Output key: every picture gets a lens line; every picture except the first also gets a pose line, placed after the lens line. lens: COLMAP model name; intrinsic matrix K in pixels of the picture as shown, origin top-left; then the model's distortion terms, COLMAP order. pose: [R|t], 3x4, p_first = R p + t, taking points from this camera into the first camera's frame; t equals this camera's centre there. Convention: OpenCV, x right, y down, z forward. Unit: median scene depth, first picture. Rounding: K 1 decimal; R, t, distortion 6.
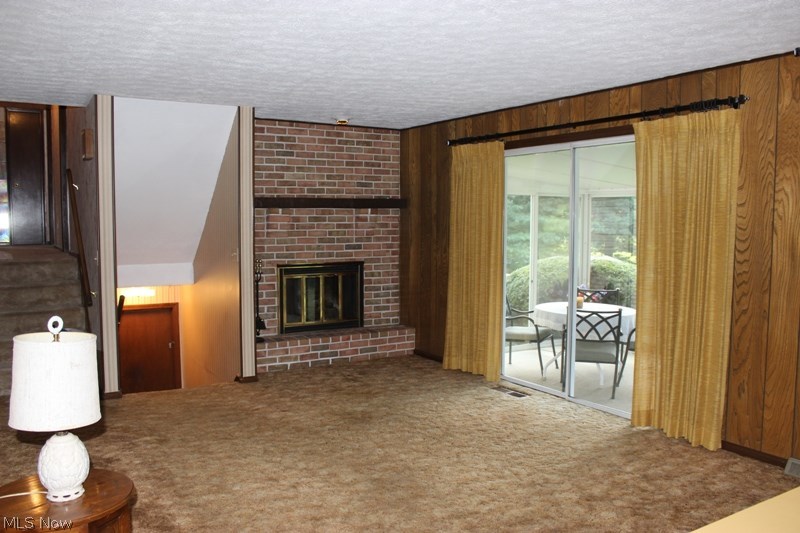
lens RADIAL K [[690.4, 0, 400.0], [0, 690.4, 266.5], [0, 0, 1]] dist [0.003870, 0.003336]
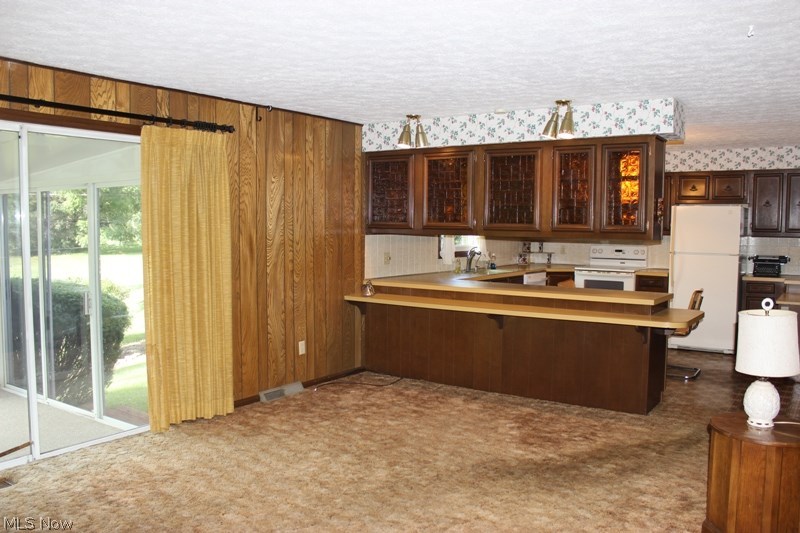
lens RADIAL K [[690.4, 0, 400.0], [0, 690.4, 266.5], [0, 0, 1]] dist [0.003870, 0.003336]
pose [[-0.376583, -0.058473, 0.924536, -0.737224], [0.070792, 0.993271, 0.091655, -0.077591], [-0.923674, 0.099965, -0.369910, 1.098610]]
